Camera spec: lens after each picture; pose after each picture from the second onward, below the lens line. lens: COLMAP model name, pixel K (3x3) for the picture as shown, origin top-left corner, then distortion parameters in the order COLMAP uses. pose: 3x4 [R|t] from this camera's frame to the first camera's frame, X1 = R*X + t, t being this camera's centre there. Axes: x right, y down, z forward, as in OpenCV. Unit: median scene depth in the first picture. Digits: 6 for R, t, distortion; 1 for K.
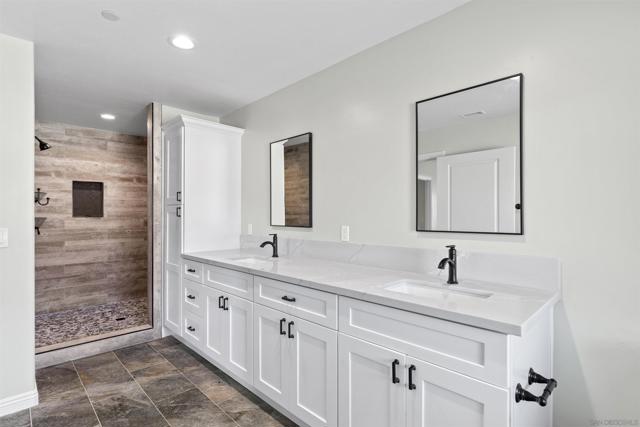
lens RADIAL K [[313.3, 0, 322.9], [0, 313.3, 217.7], [0, 0, 1]] dist [-0.011372, 0.002420]
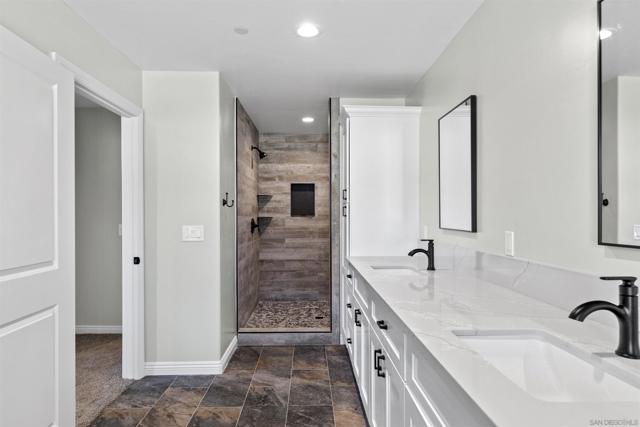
lens RADIAL K [[378.0, 0, 320.1], [0, 378.0, 217.0], [0, 0, 1]] dist [-0.005606, 0.000583]
pose [[0.731942, 0.001506, -0.681366, 0.237109], [-0.001675, 0.999999, 0.000411, -0.001818], [0.681365, 0.000840, 0.731943, 0.132287]]
